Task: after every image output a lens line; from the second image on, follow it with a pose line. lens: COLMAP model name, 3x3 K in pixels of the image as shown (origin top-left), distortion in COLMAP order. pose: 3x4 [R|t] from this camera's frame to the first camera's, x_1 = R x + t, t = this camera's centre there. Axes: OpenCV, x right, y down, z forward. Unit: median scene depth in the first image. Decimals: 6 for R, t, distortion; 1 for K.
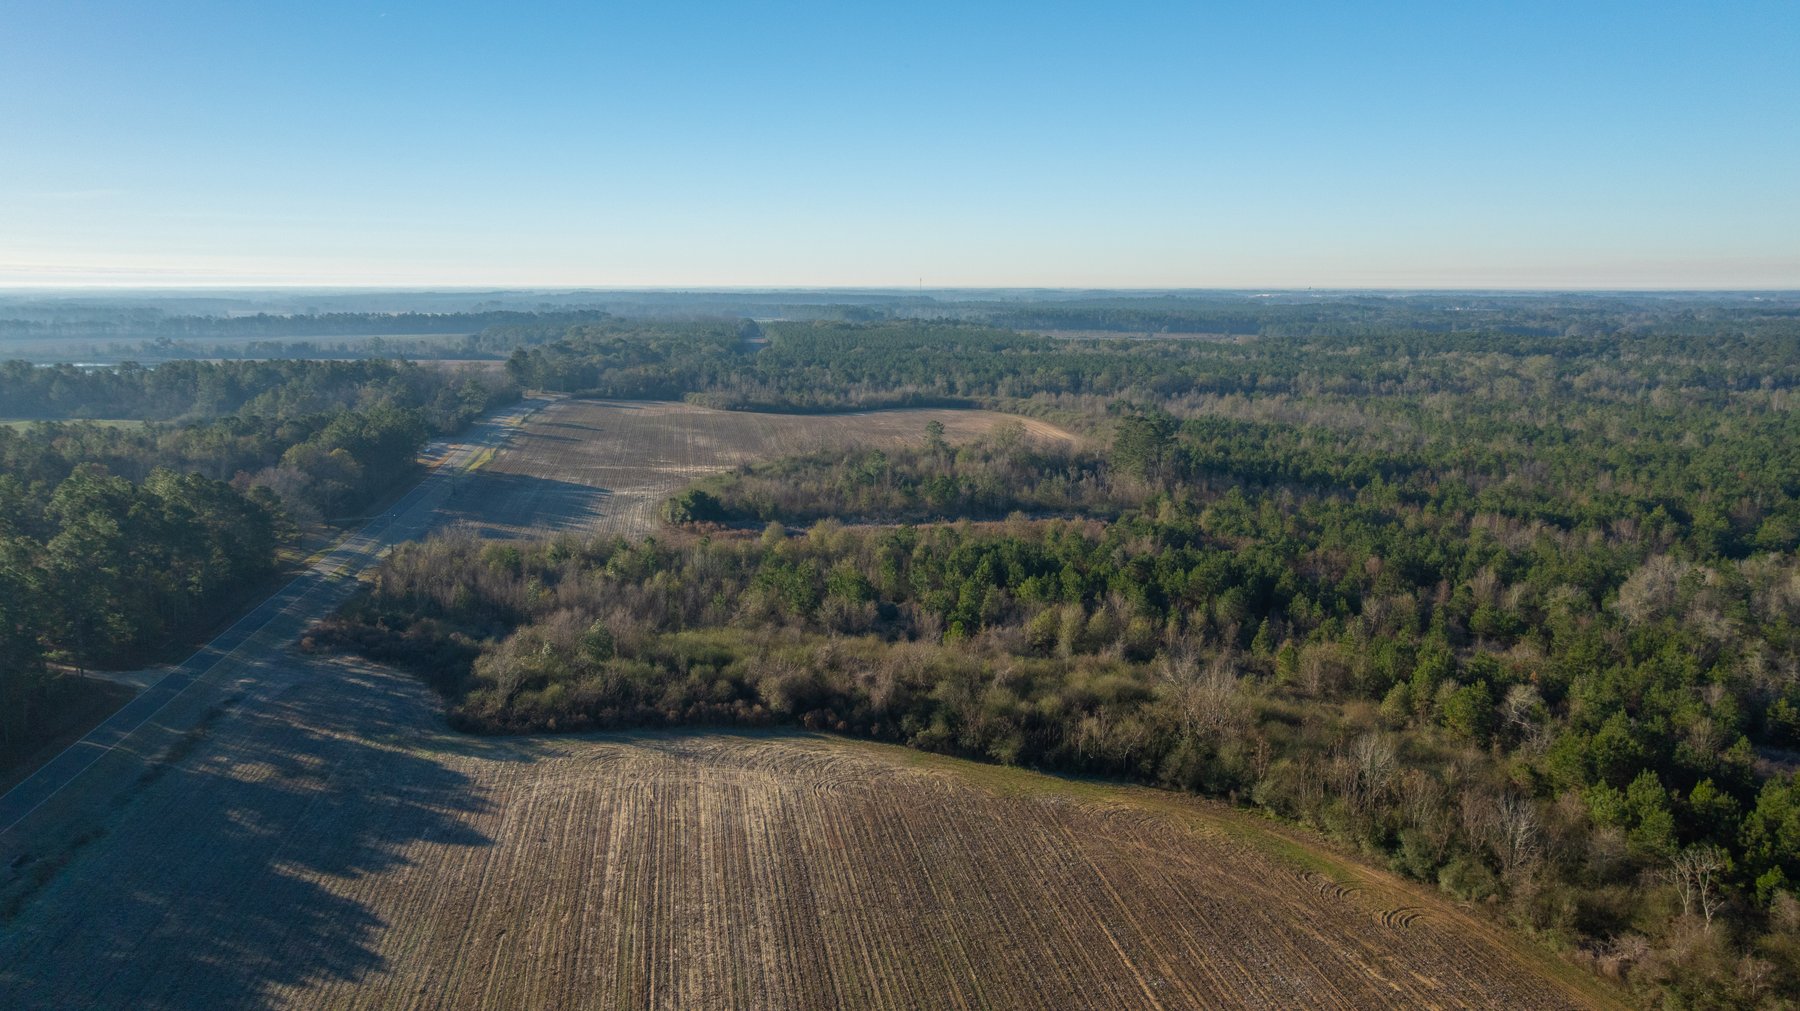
lens RADIAL K [[1272.8, 0, 905.3], [0, 1272.8, 504.6], [0, 0, 1]] dist [-0.036537, 0.045195]
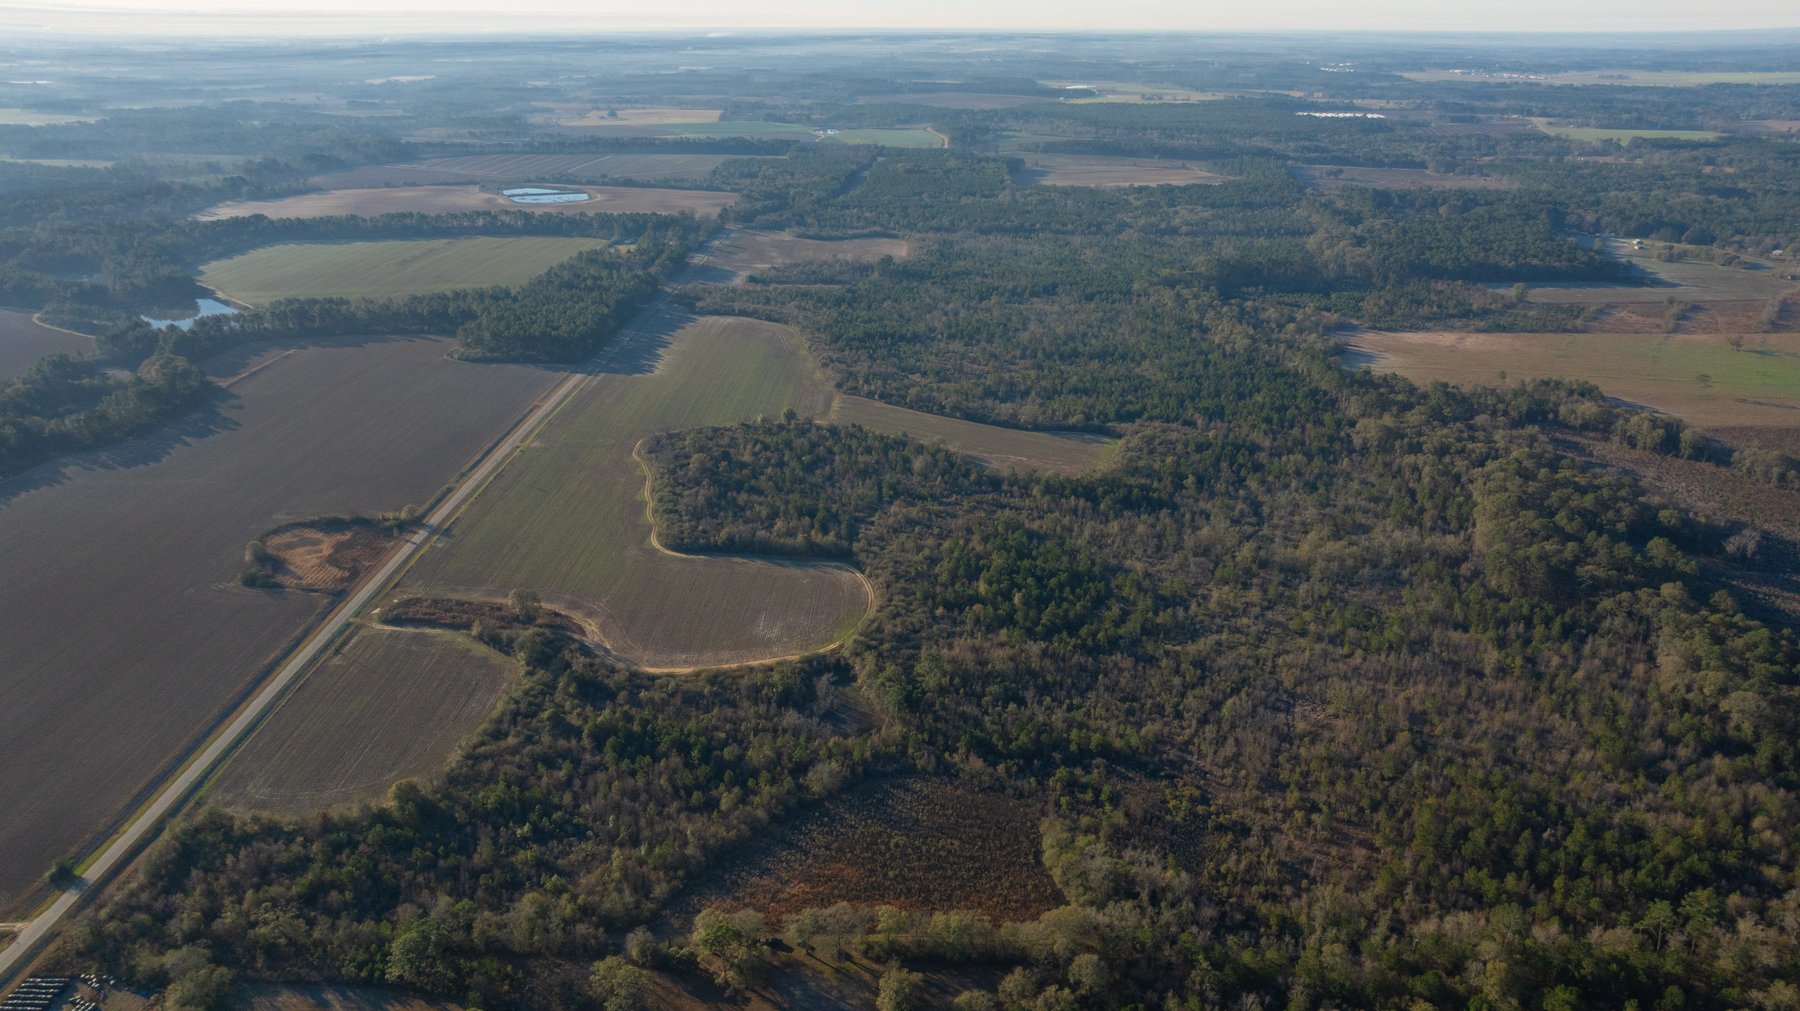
lens RADIAL K [[1272.8, 0, 903.1], [0, 1272.8, 503.4], [0, 0, 1]] dist [-0.036537, 0.045195]
pose [[0.979564, 0.070171, -0.188498, 1.769403], [-0.032340, 0.979925, 0.196728, -0.169615], [0.198518, -0.186611, 0.962168, -4.626418]]
